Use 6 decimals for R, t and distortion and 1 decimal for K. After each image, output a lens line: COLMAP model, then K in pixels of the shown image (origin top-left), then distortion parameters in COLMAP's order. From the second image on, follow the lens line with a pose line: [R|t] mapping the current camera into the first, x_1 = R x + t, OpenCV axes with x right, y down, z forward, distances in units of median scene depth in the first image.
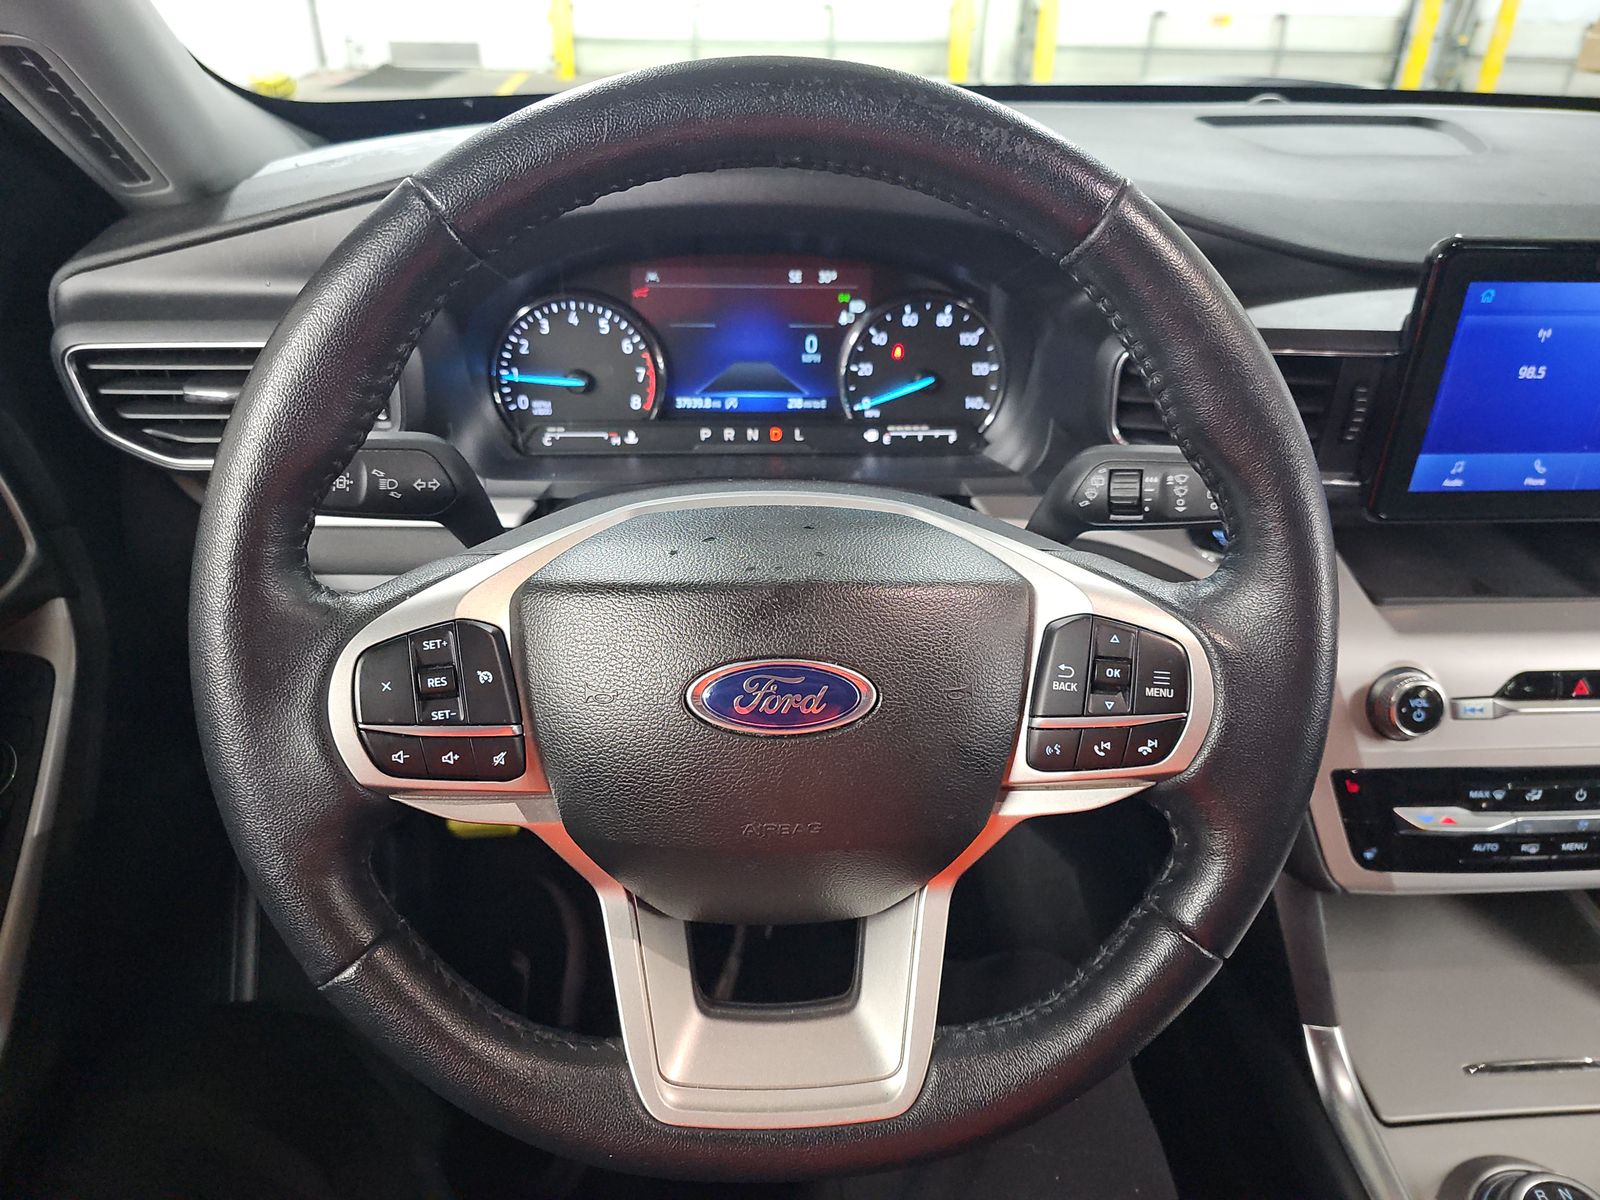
lens RADIAL K [[965.7, 0, 788.0], [0, 965.7, 593.1], [0, 0, 1]] dist [0.002754, -0.025724]
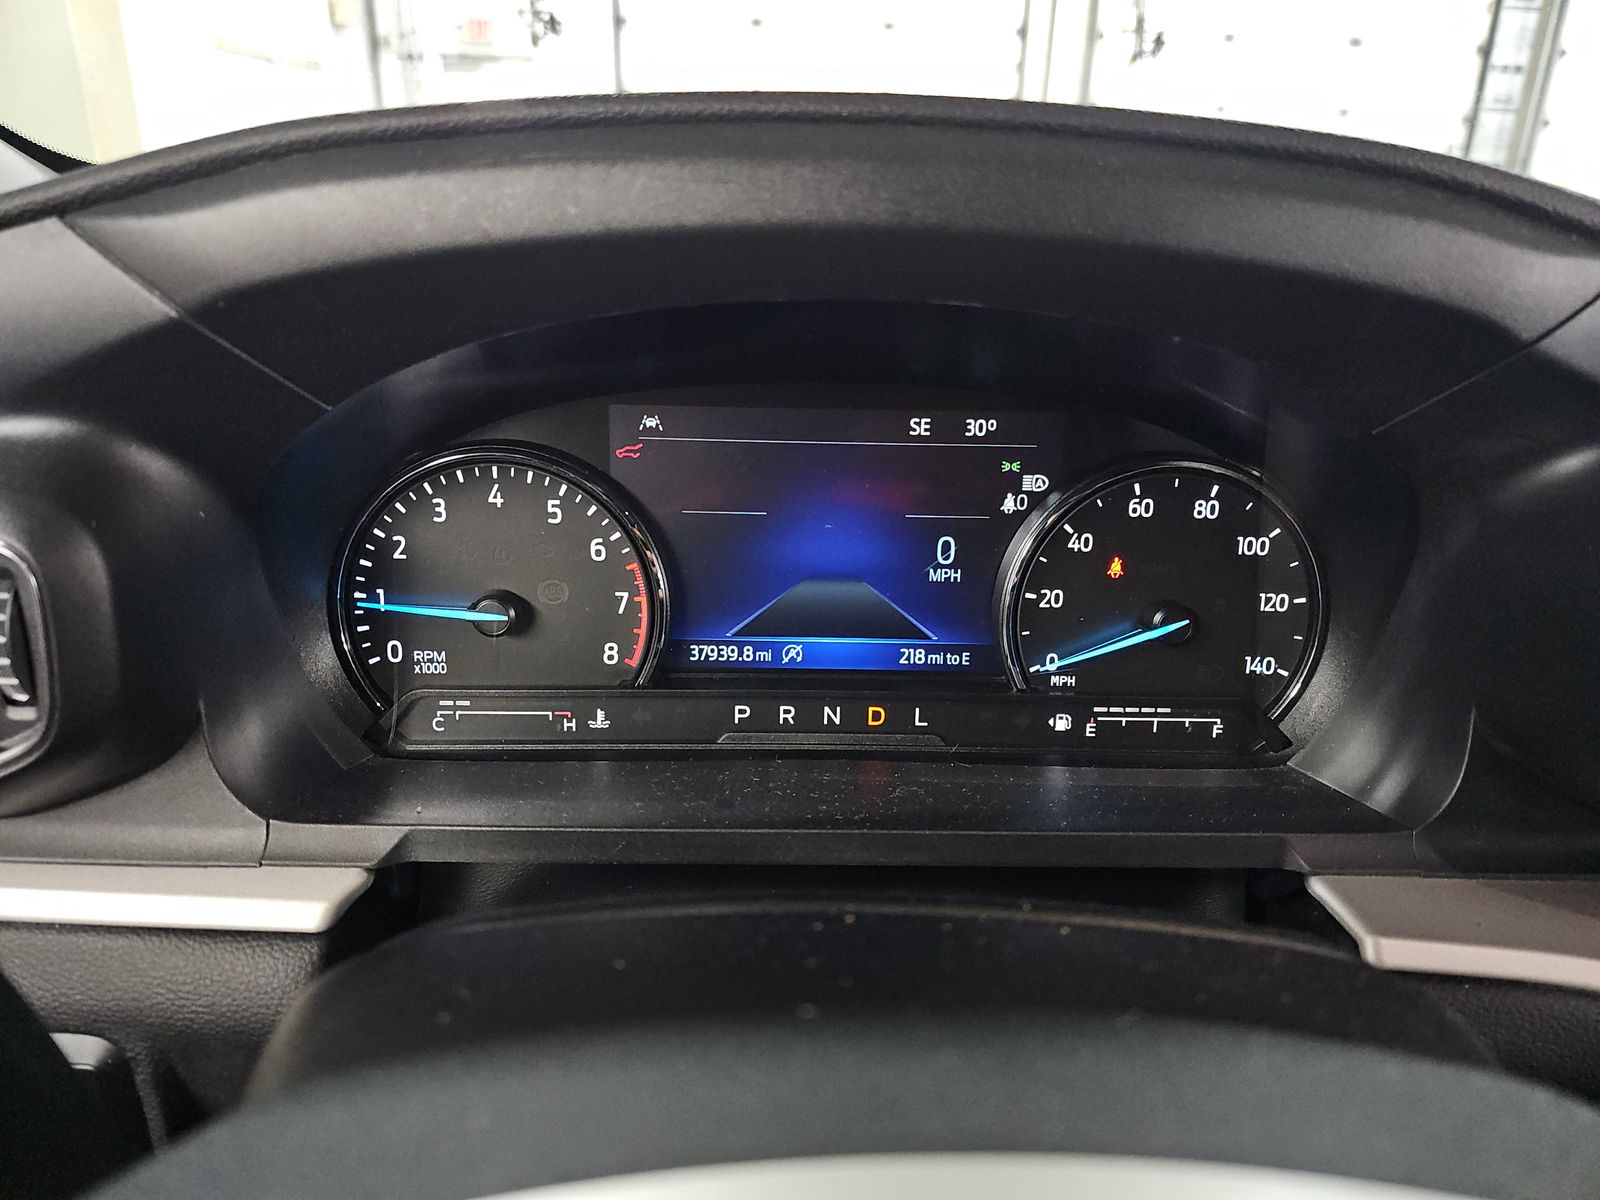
lens RADIAL K [[965.7, 0, 800.9], [0, 965.7, 597.0], [0, 0, 1]] dist [0.002754, -0.025724]
pose [[0.999351, 0.015488, -0.032510, -0.039147], [-0.021635, 0.979916, -0.198232, -0.129157], [0.028787, 0.198807, 0.979616, 0.496627]]
